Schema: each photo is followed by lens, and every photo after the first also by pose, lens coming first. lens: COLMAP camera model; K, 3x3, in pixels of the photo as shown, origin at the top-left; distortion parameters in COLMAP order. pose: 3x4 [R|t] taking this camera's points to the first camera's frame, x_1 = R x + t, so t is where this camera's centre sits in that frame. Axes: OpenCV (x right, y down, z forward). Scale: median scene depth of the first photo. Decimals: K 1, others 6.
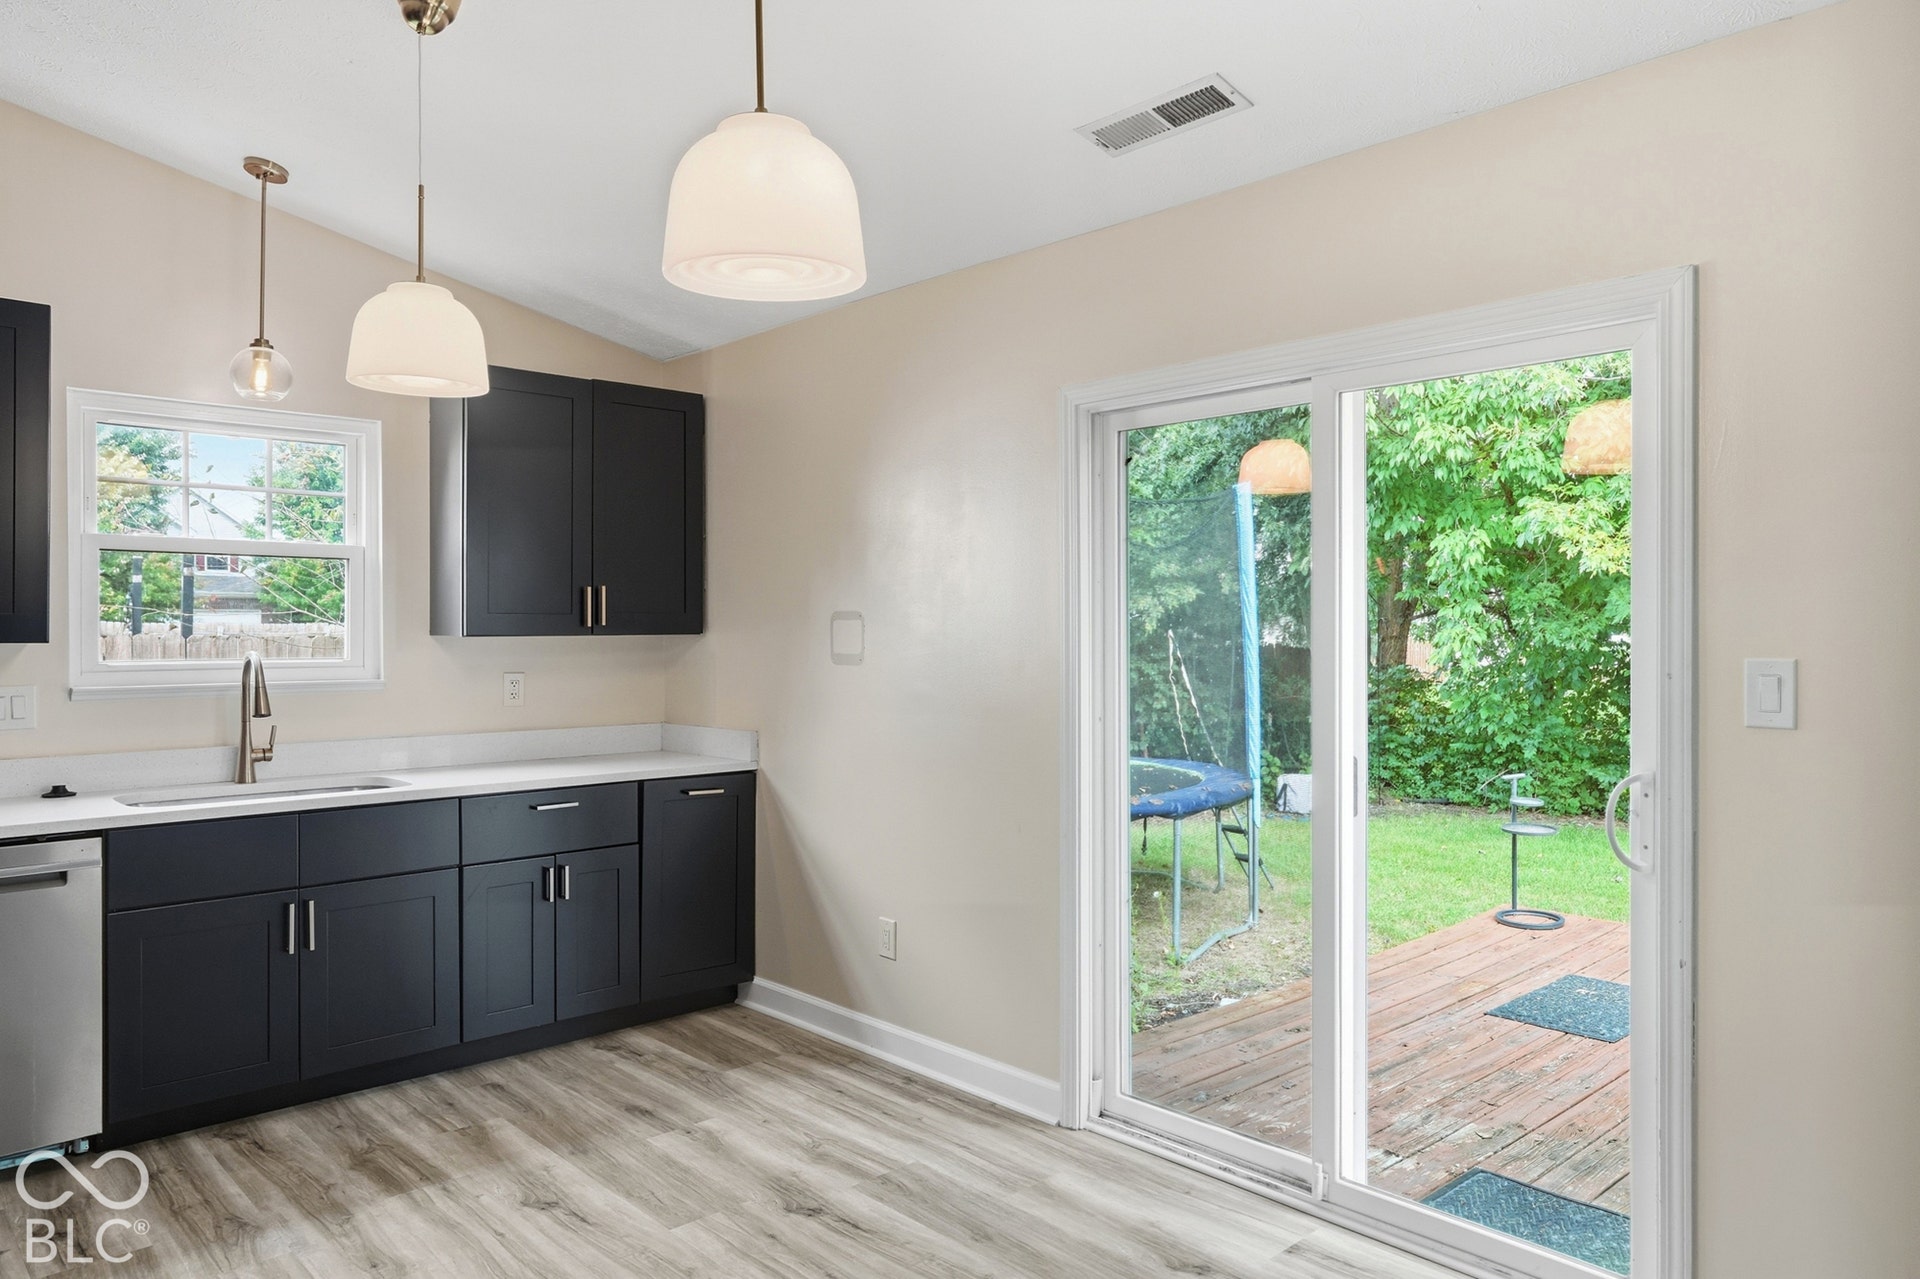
lens RADIAL K [[1259.1, 0, 956.0], [0, 1259.1, 634.8], [0, 0, 1]] dist [-0.000075, 0.001839]
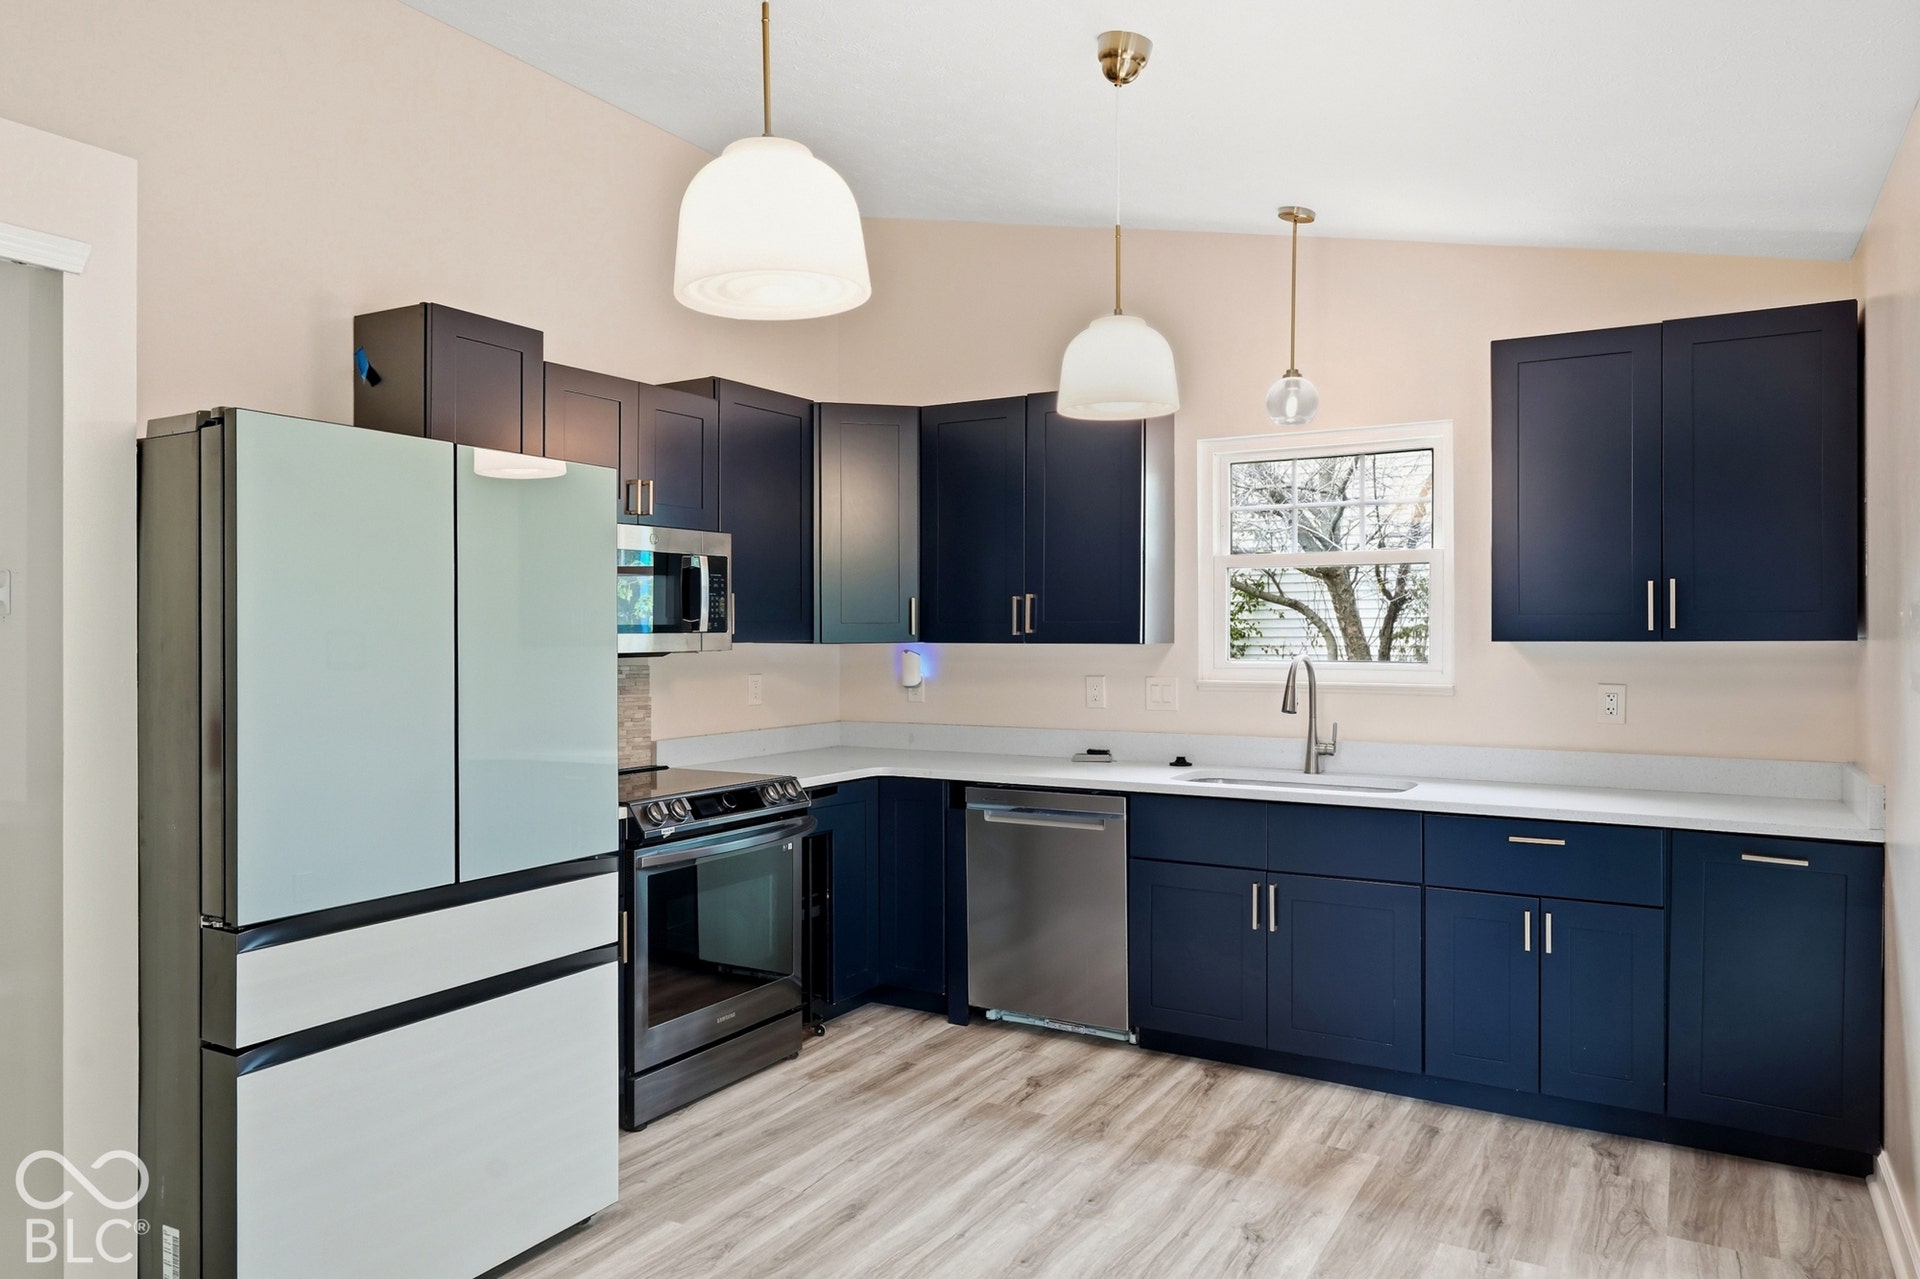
lens RADIAL K [[1259.1, 0, 956.0], [0, 1259.1, 634.8], [0, 0, 1]] dist [-0.000075, 0.001839]
pose [[0.282589, 0.001419, -0.959240, 0.416599], [-0.003481, 0.999994, 0.000454, -0.002776], [0.959235, 0.003211, 0.282592, 0.405294]]
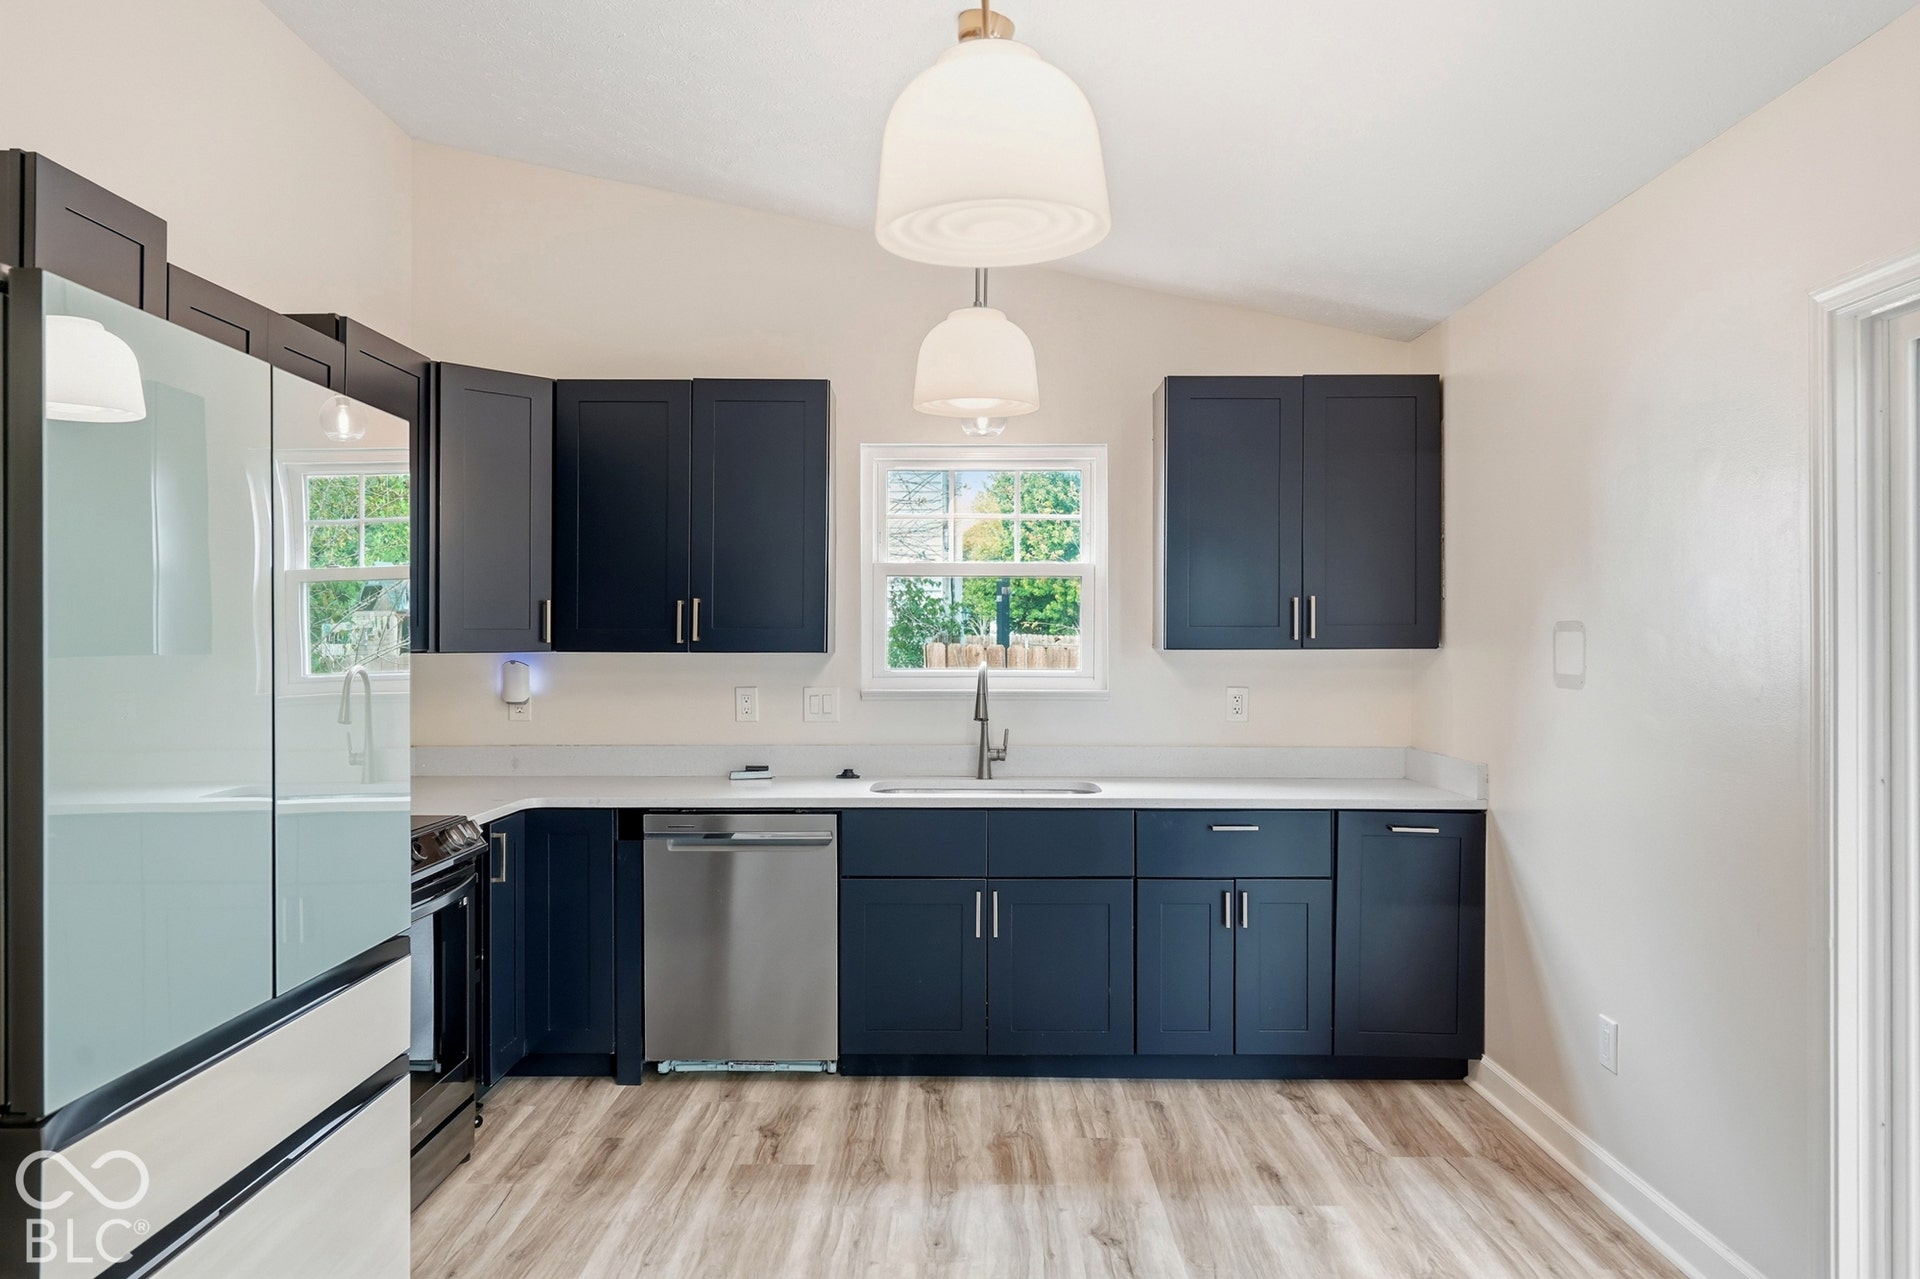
lens RADIAL K [[1261.9, 0, 954.5], [0, 1261.9, 642.7], [0, 0, 1]] dist [-0.001136, 0.000579]
pose [[0.724417, 0.002571, -0.689357, 0.199844], [-0.004946, 0.999987, -0.001468, -0.002135], [0.689344, 0.004473, 0.724420, 0.171869]]
